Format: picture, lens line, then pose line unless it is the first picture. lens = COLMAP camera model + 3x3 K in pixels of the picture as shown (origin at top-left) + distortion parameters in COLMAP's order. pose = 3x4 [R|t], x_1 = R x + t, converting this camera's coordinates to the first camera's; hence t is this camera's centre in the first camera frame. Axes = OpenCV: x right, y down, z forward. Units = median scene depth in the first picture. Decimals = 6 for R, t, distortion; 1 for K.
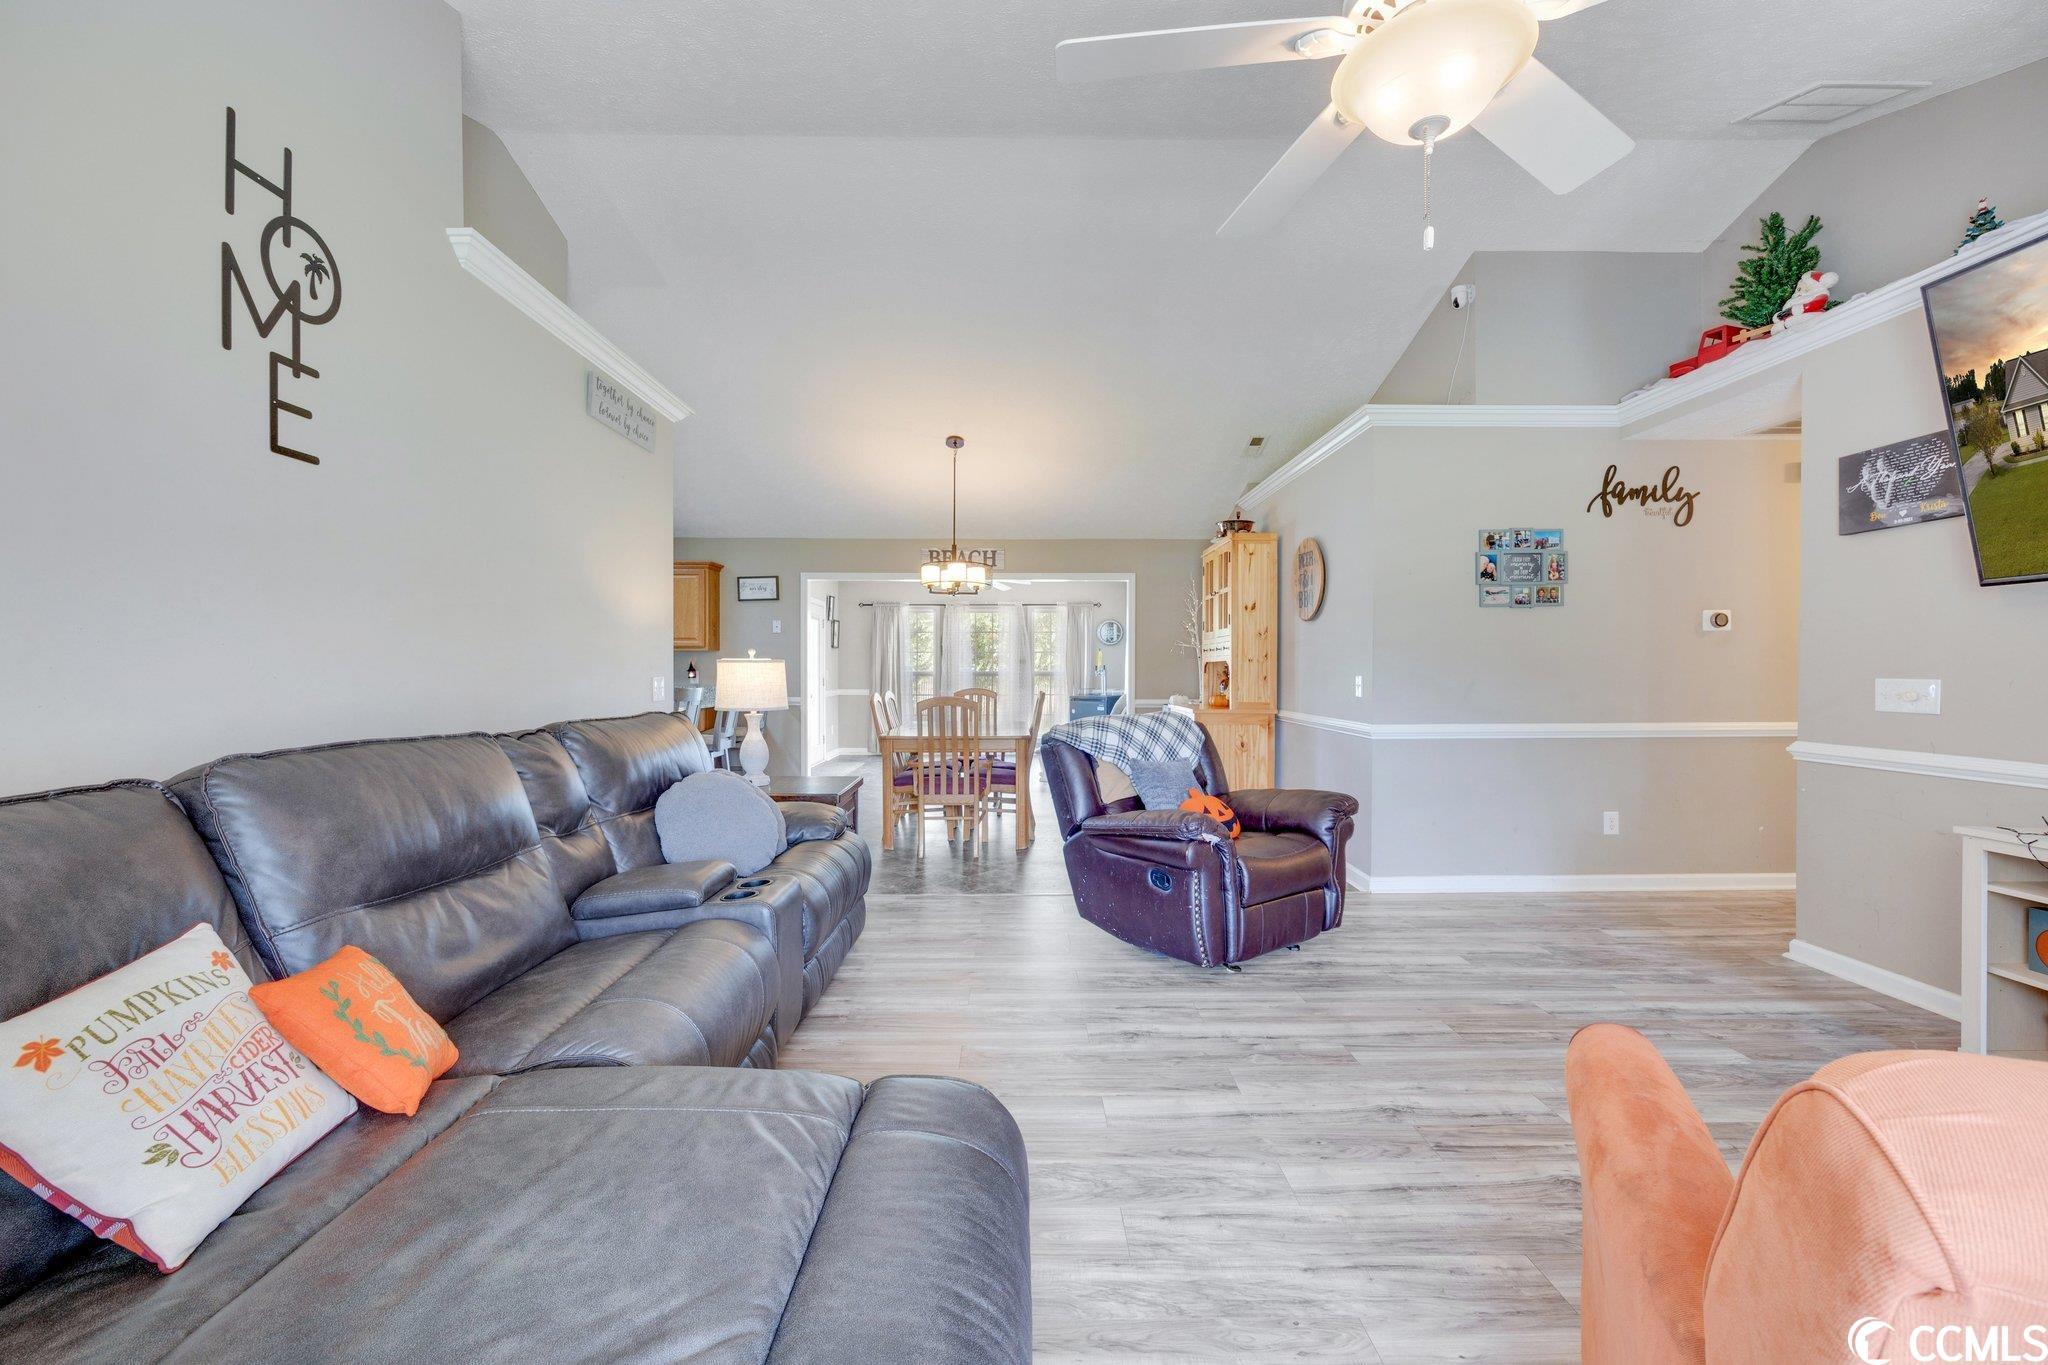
lens RADIAL K [[814.9, 0, 1026.8], [0, 814.9, 676.8], [0, 0, 1]] dist [-0.005552, 0.000229]
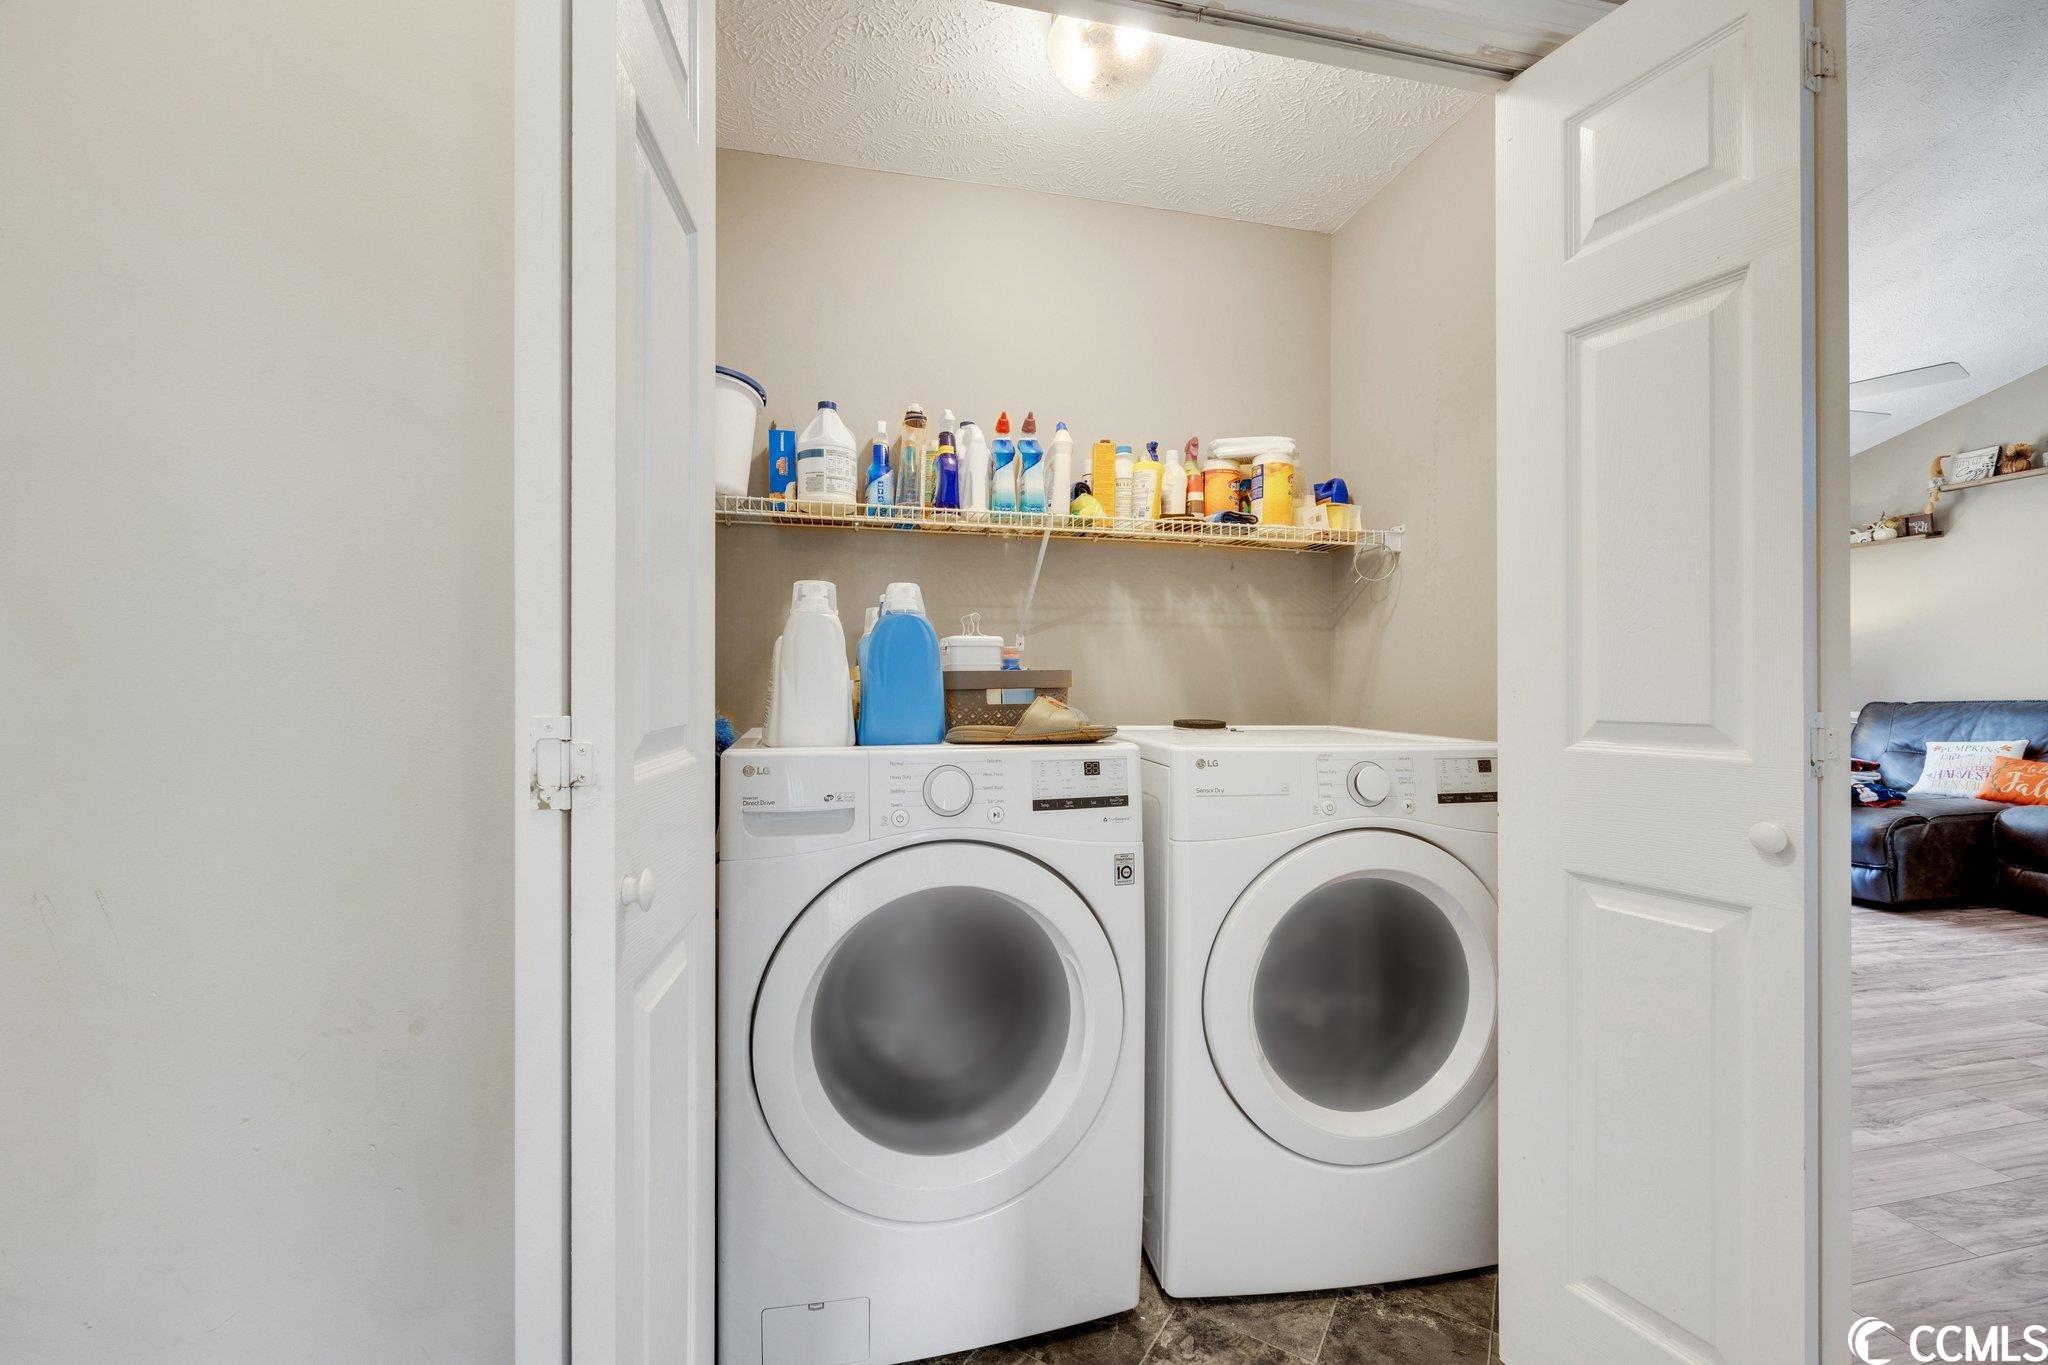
lens RADIAL K [[814.9, 0, 1010.6], [0, 814.9, 687.5], [0, 0, 1]] dist [-0.005552, 0.000229]
pose [[-0.980901, 0.001372, -0.194503, 2.152481], [-0.000518, 0.999953, 0.009669, 0.033075], [0.194507, 0.009585, -0.980854, 1.997500]]
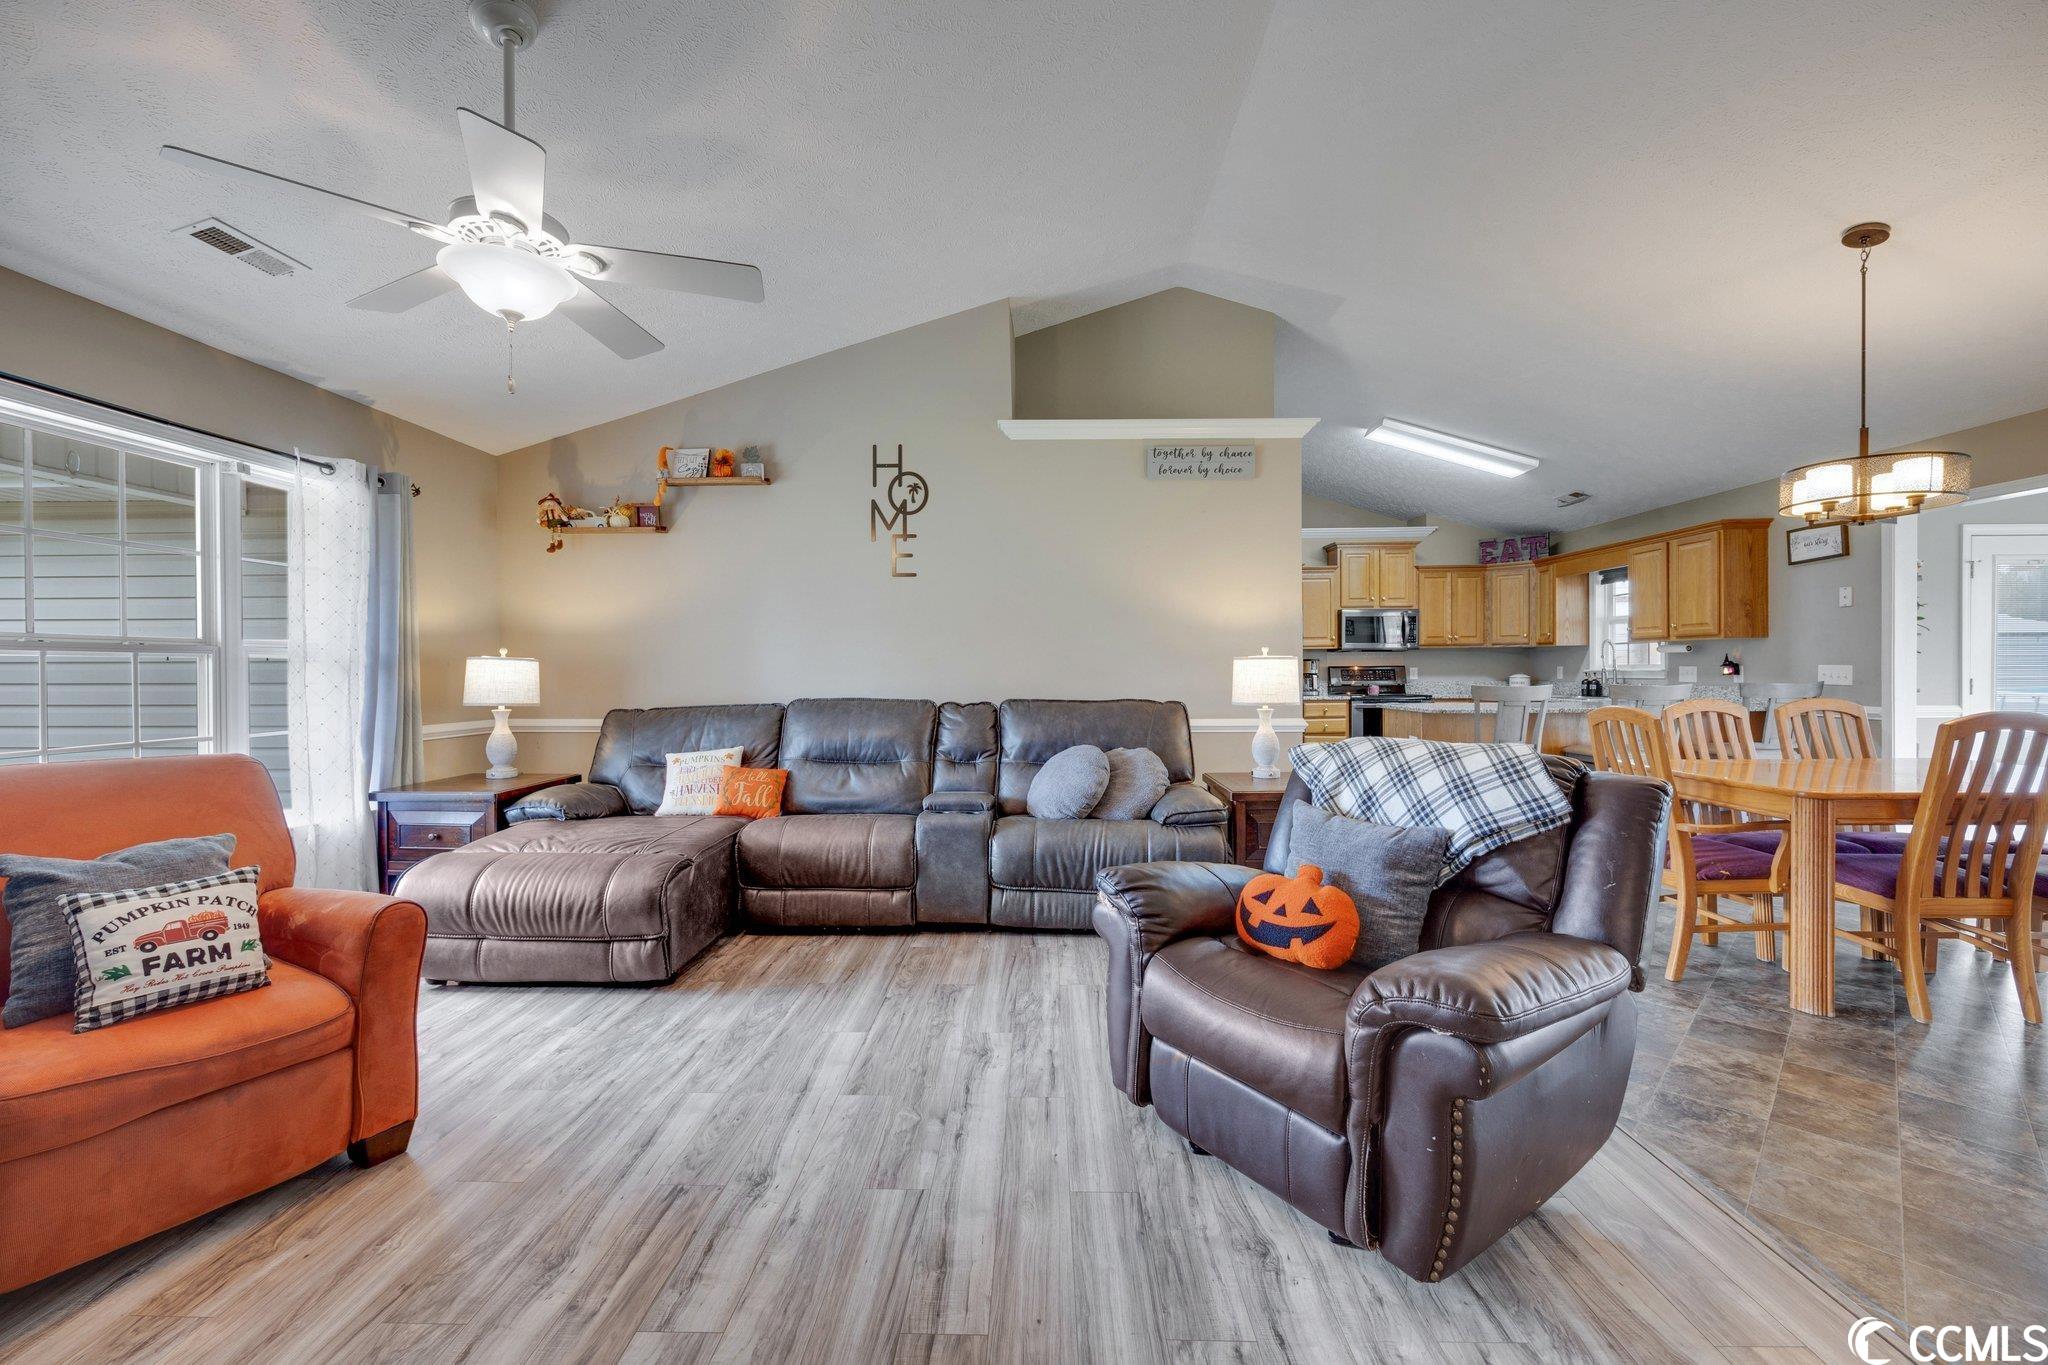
lens RADIAL K [[814.9, 0, 1014.8], [0, 814.9, 674.5], [0, 0, 1]] dist [-0.005552, 0.000229]
pose [[-0.040915, 0.005230, -0.999149, 1.292066], [-0.003098, 0.999981, 0.005361, -0.004661], [0.999158, 0.003314, -0.040898, 1.302996]]
